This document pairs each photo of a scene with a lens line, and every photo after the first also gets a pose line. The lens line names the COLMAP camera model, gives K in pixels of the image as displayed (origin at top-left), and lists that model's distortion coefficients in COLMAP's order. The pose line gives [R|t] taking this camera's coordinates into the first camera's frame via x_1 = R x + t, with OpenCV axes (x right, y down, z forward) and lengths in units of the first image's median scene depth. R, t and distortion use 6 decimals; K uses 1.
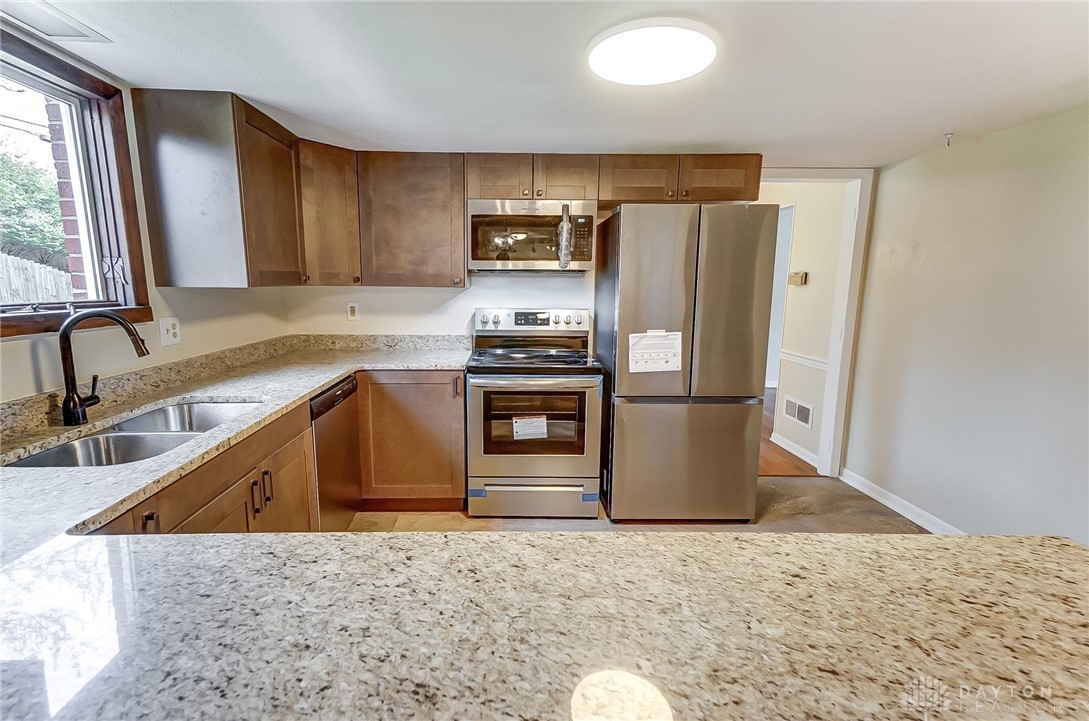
lens RADIAL K [[482.6, 0, 519.8], [0, 482.6, 354.8], [0, 0, 1]] dist [0.001301, -0.000048]
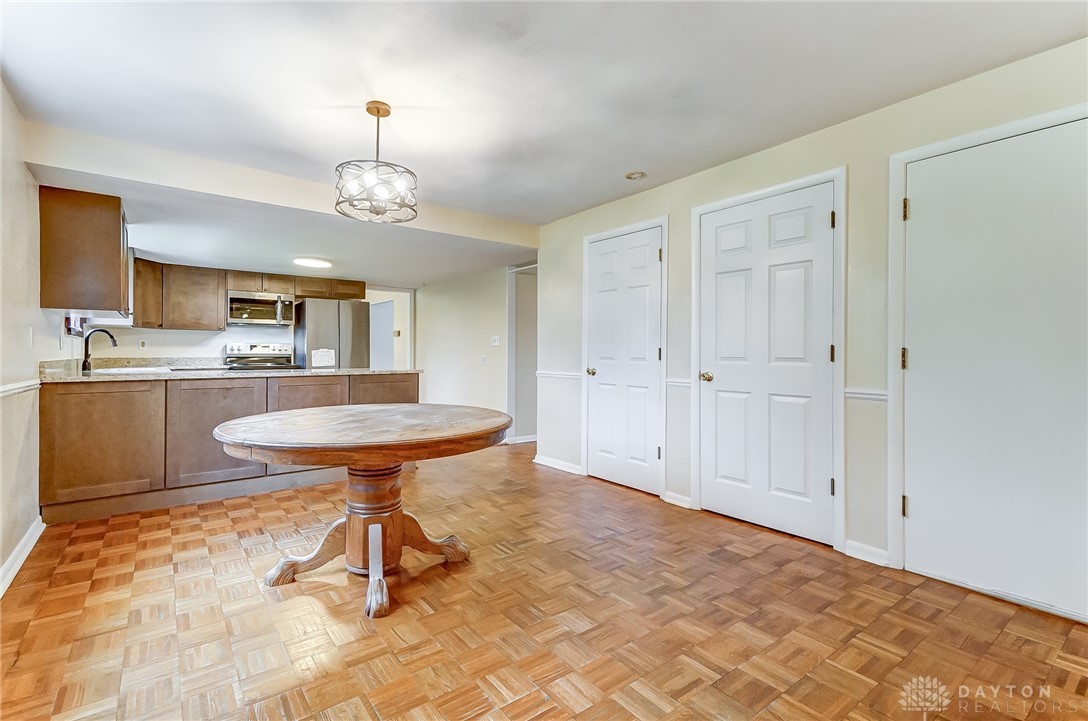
lens RADIAL K [[473.7, 0, 533.9], [0, 473.7, 354.8], [0, 0, 1]] dist [-0.000359, -0.000058]
pose [[0.792527, -0.008273, 0.609781, -0.309480], [0.095493, 0.989257, -0.110691, 0.316477], [-0.602314, 0.145955, 0.784802, -1.393217]]
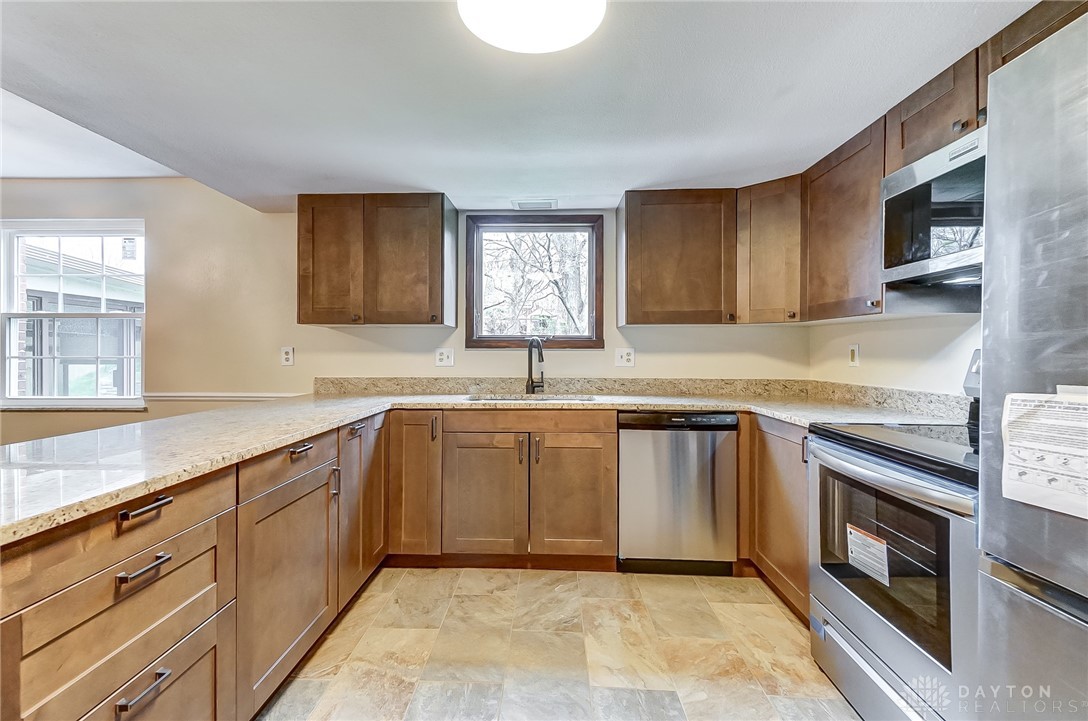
lens RADIAL K [[473.7, 0, 533.9], [0, 473.7, 354.8], [0, 0, 1]] dist [-0.000359, -0.000058]
pose [[-0.061577, -0.002152, -0.998100, 0.555882], [-0.152516, 0.988274, 0.007279, -0.017467], [0.986381, 0.152674, -0.061183, 0.594918]]
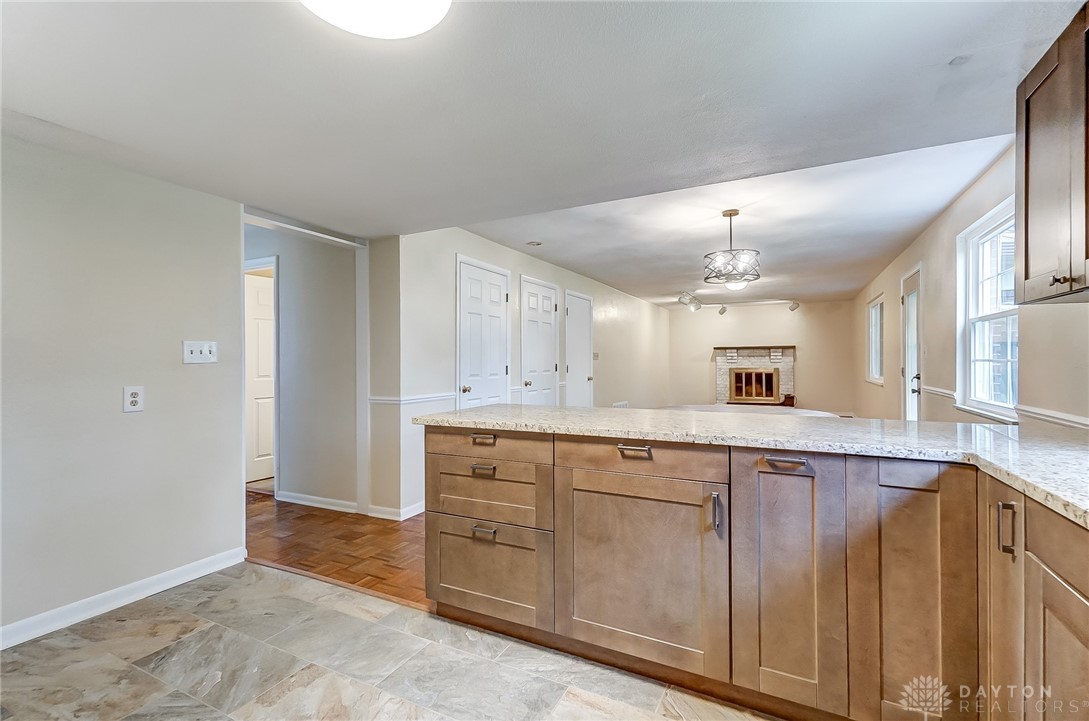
lens RADIAL K [[482.6, 0, 519.8], [0, 482.6, 354.8], [0, 0, 1]] dist [0.001301, -0.000048]
pose [[-0.873994, 0.005669, 0.485904, -0.164953], [0.074546, 0.989660, 0.122538, -0.056966], [-0.480185, 0.143320, -0.865379, 0.869250]]
